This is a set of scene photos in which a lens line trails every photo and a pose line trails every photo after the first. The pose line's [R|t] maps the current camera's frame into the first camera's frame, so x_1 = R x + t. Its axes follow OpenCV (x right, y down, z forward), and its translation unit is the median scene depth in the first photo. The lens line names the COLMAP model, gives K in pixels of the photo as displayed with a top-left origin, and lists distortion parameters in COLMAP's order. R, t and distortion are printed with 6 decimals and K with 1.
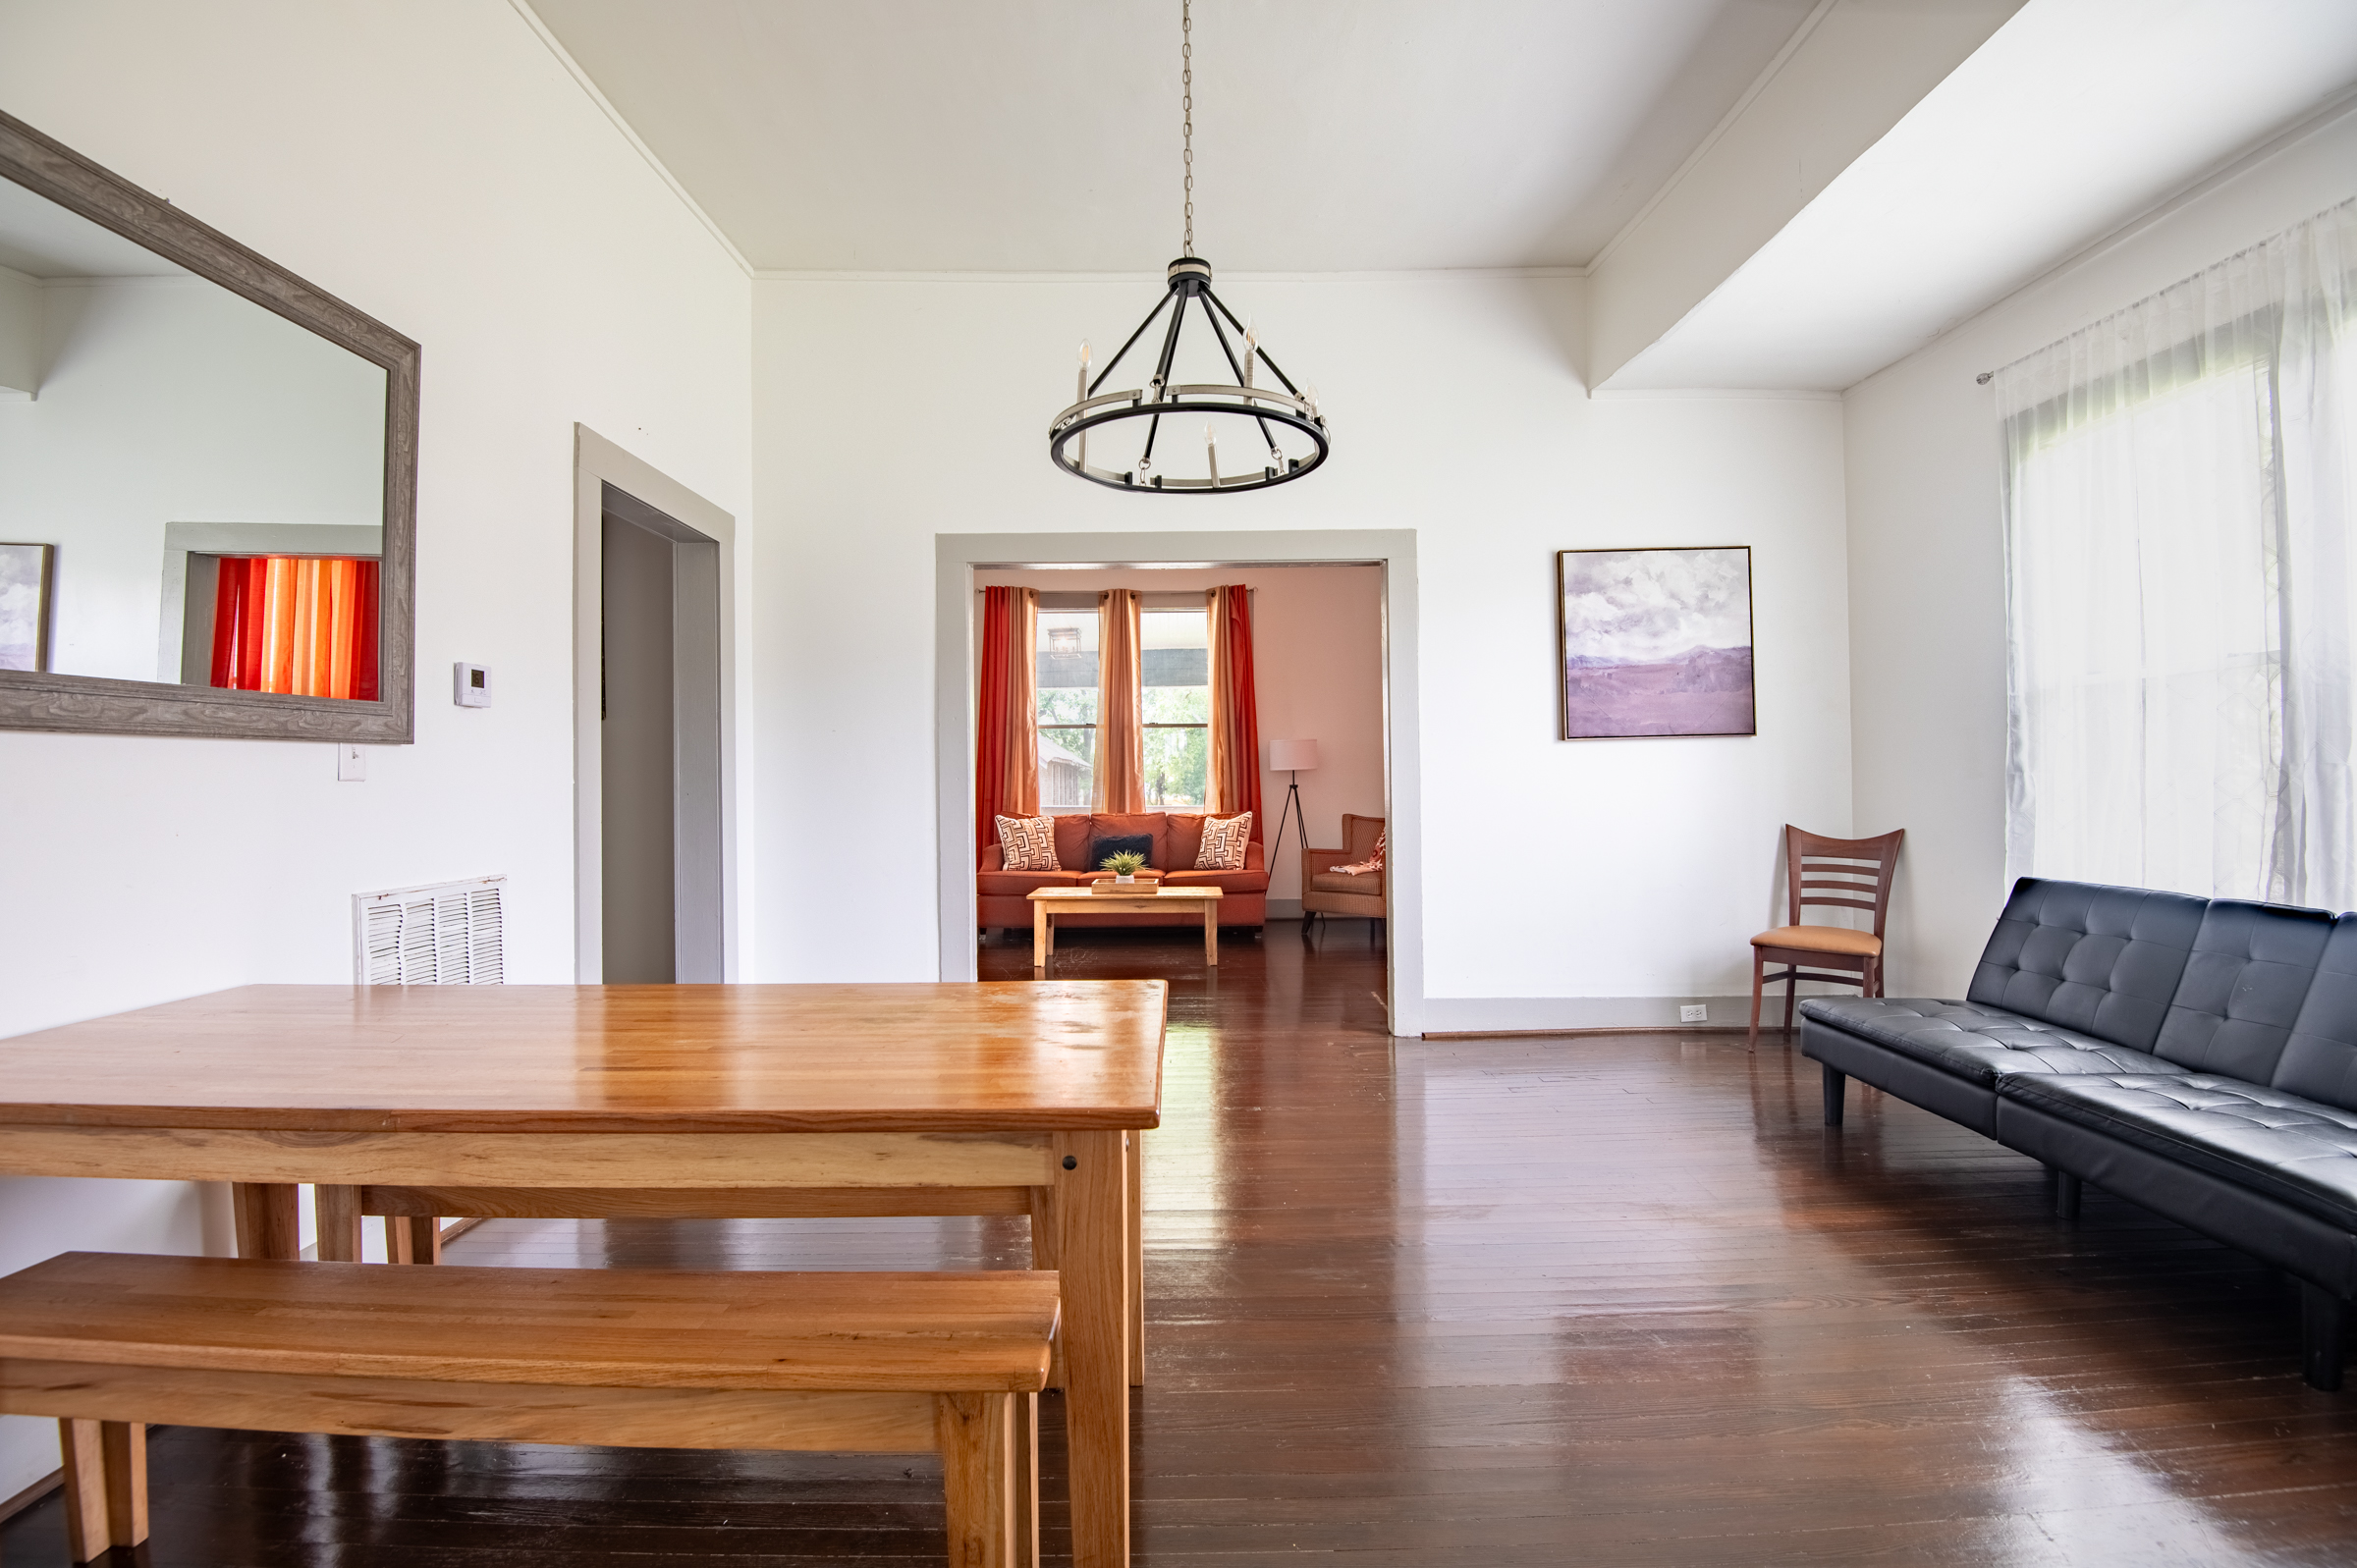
lens RADIAL K [[1097.4, 0, 1178.5], [0, 1097.4, 784.0], [0, 0, 1]] dist [-0.015691, -0.013063]
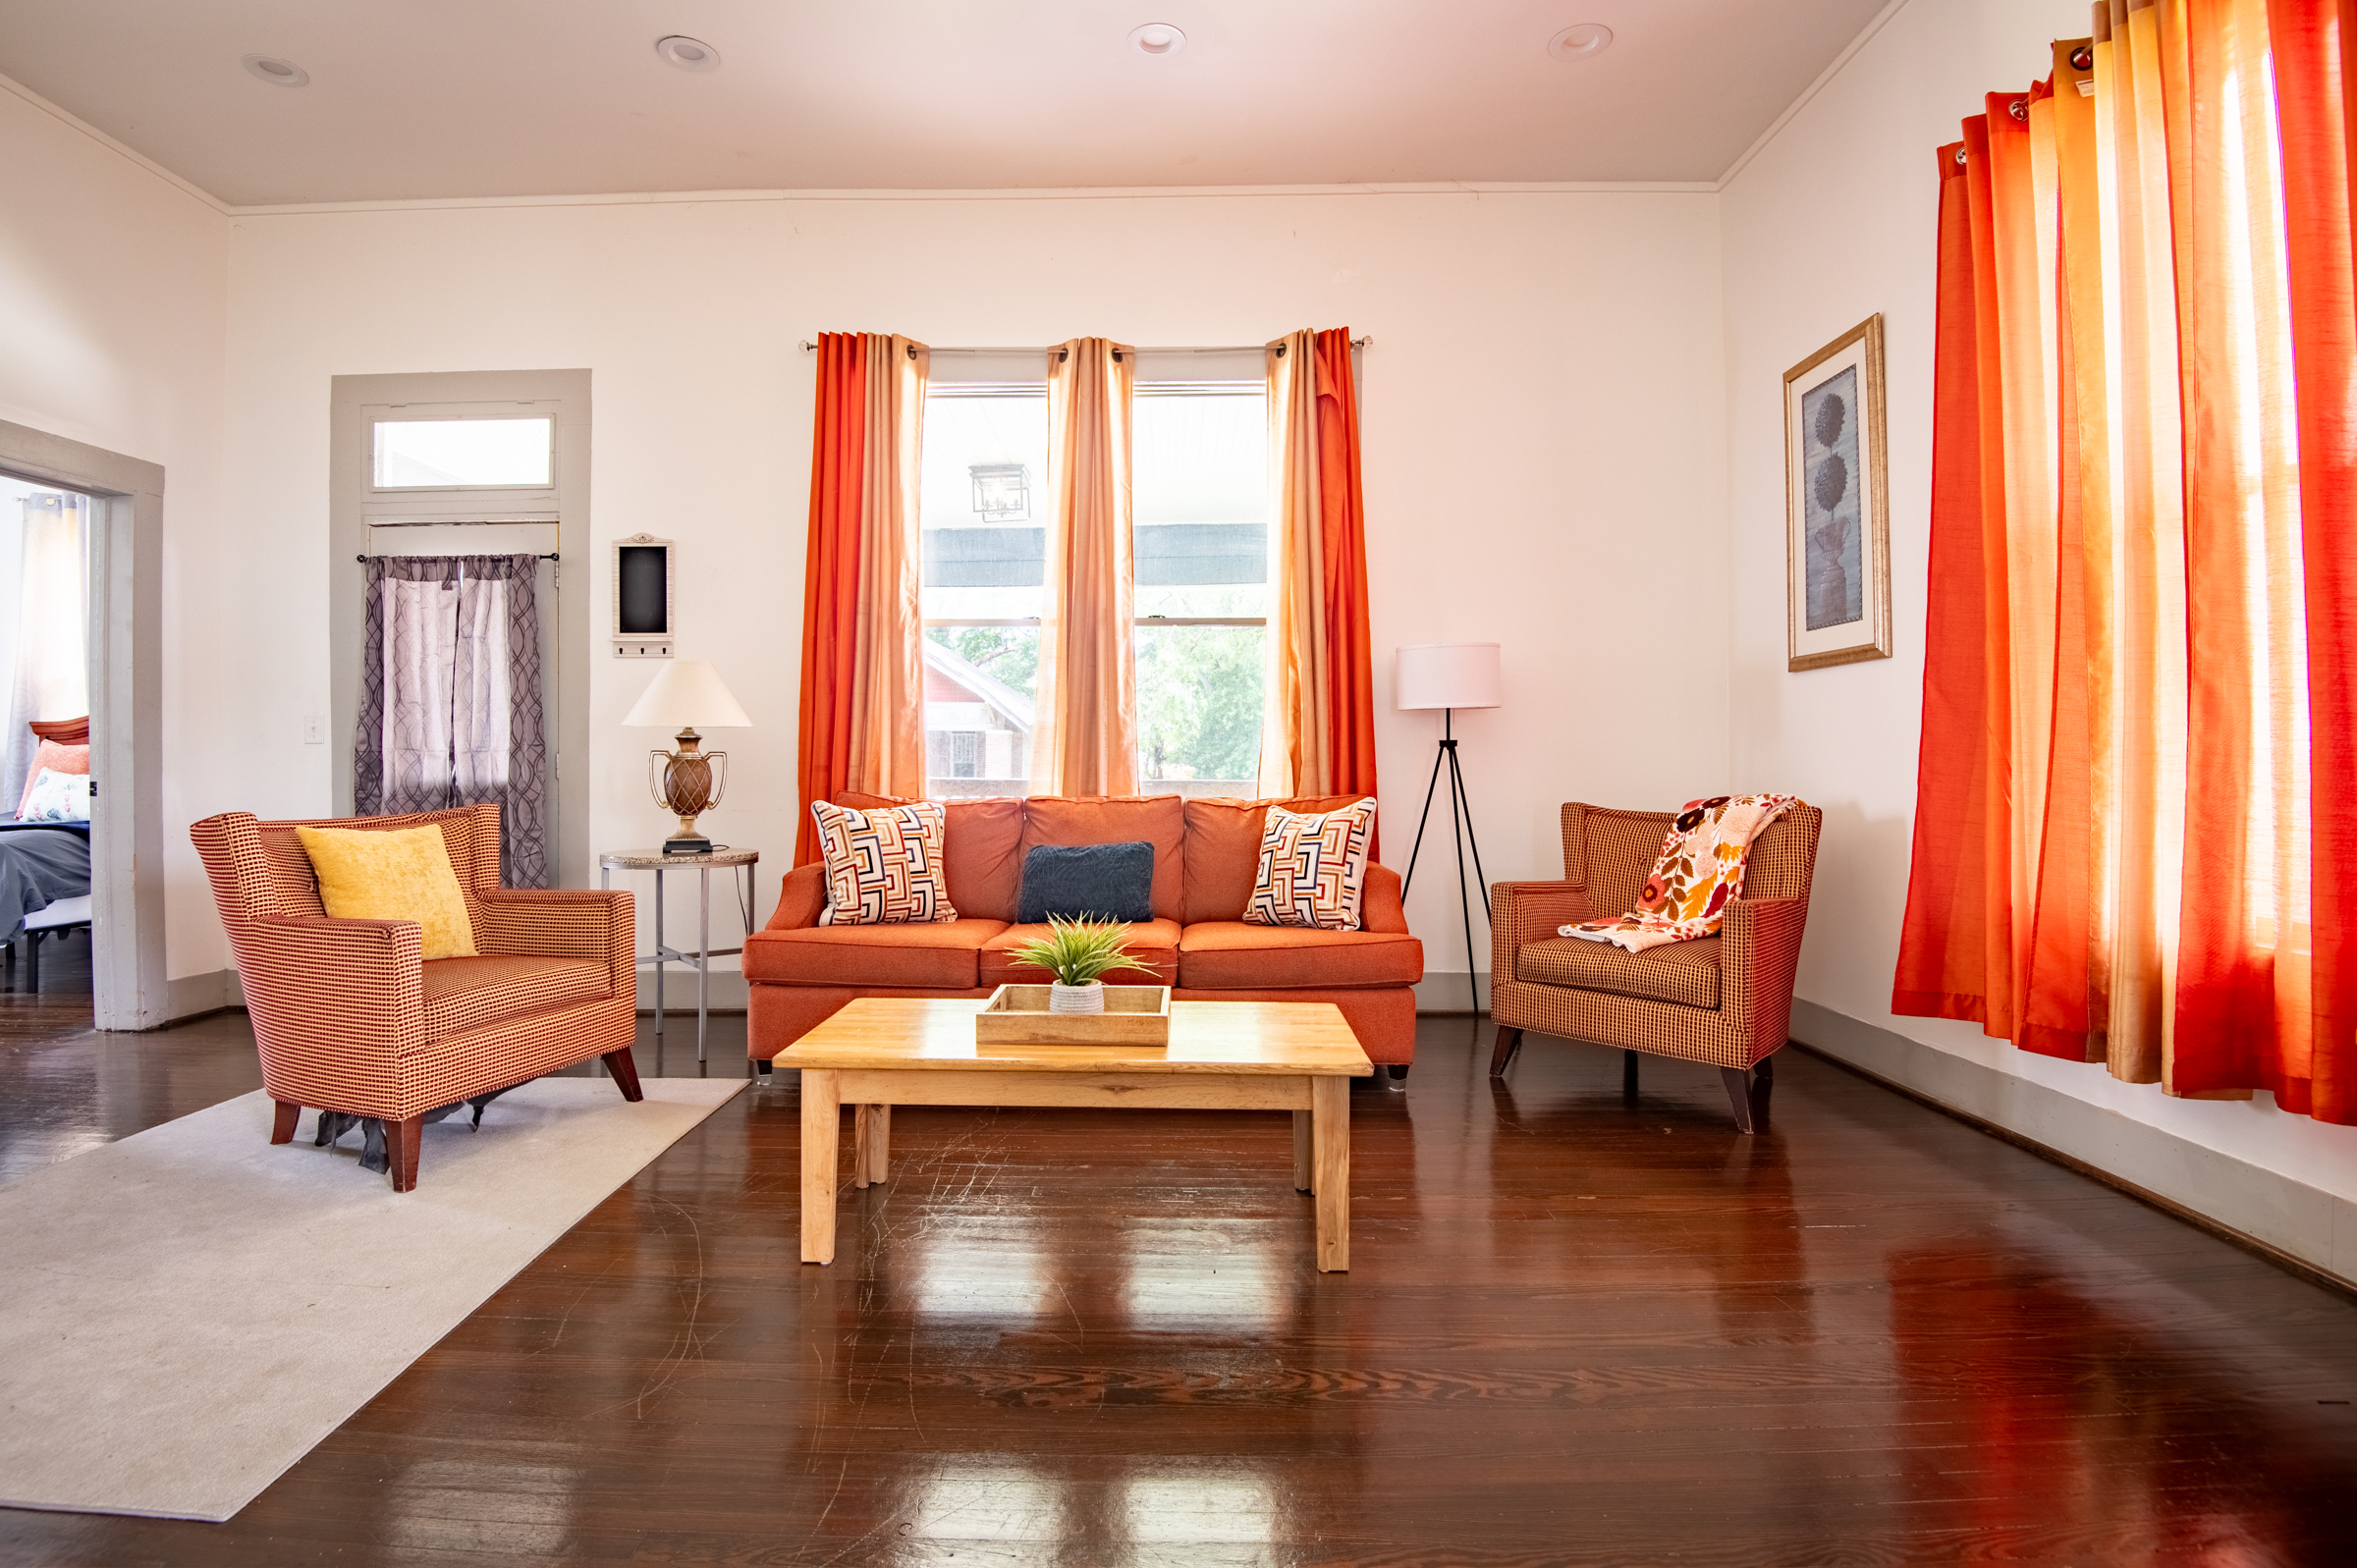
lens RADIAL K [[1097.4, 0, 1178.5], [0, 1097.4, 784.0], [0, 0, 1]] dist [-0.015691, -0.013063]
pose [[0.999964, 0.007803, 0.003328, -0.014645], [-0.007888, 0.999626, 0.026180, 0.008199], [-0.003123, -0.026205, 0.999652, 0.522393]]
